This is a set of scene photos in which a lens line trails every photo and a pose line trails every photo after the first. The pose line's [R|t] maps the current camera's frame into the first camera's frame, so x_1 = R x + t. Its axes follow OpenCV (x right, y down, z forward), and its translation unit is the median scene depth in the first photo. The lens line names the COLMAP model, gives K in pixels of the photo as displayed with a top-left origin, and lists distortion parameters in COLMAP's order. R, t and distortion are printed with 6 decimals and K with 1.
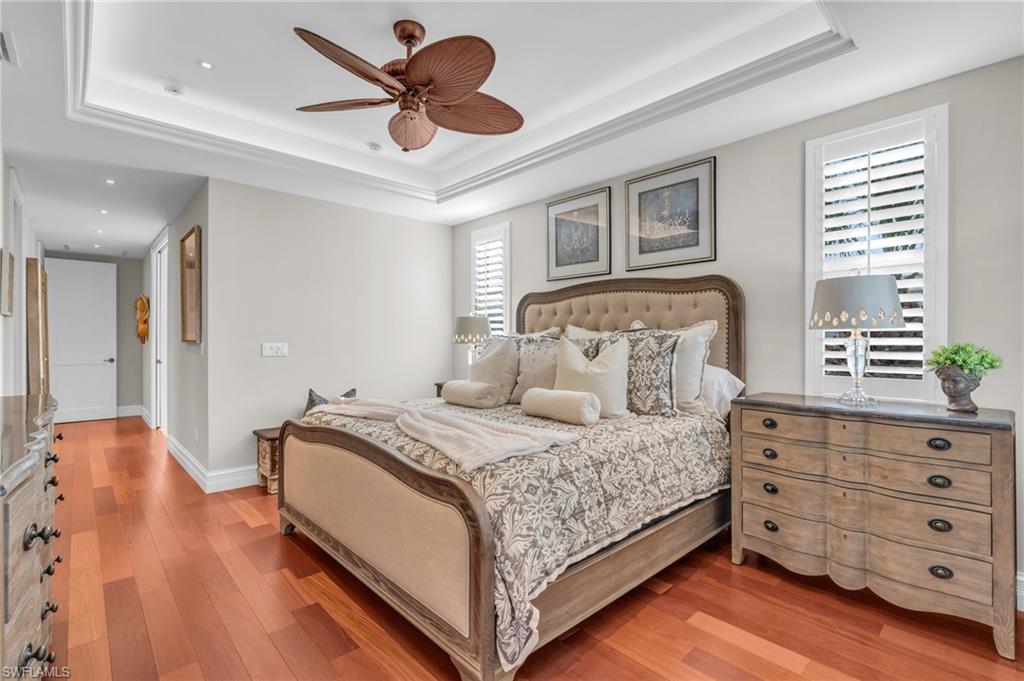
lens RADIAL K [[463.9, 0, 505.2], [0, 463.9, 340.2], [0, 0, 1]] dist [-0.001968, 0.001288]
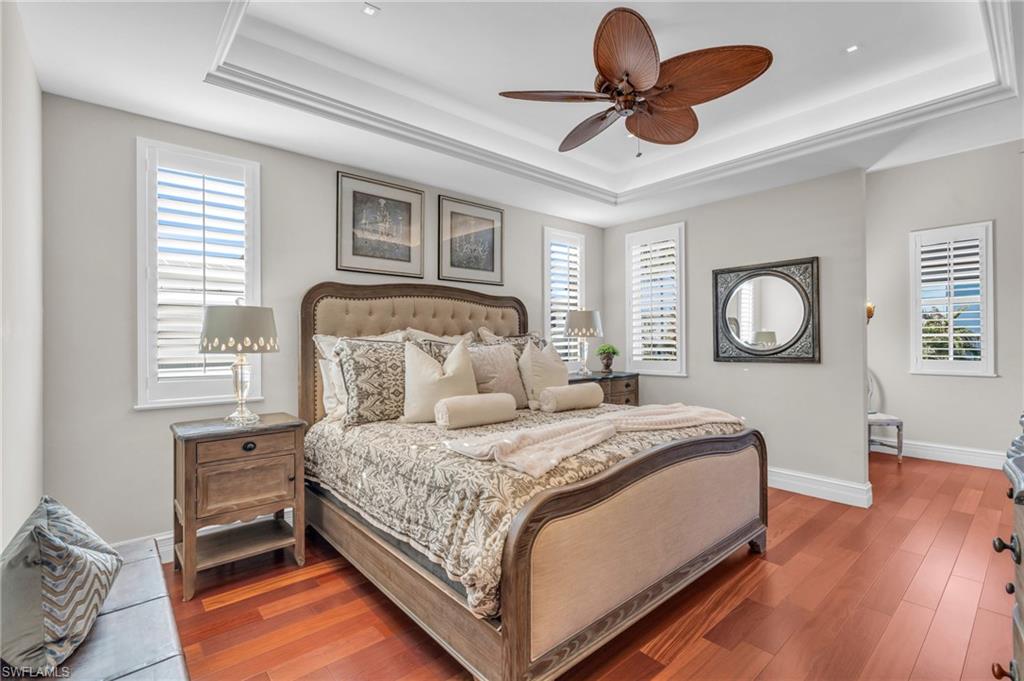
lens RADIAL K [[463.9, 0, 504.3], [0, 463.9, 340.7], [0, 0, 1]] dist [-0.001968, 0.001288]
pose [[0.042784, 0.010140, 0.999033, -0.813311], [0.016748, 0.999801, -0.010865, 0.005539], [-0.998944, 0.017196, 0.042606, 0.831206]]
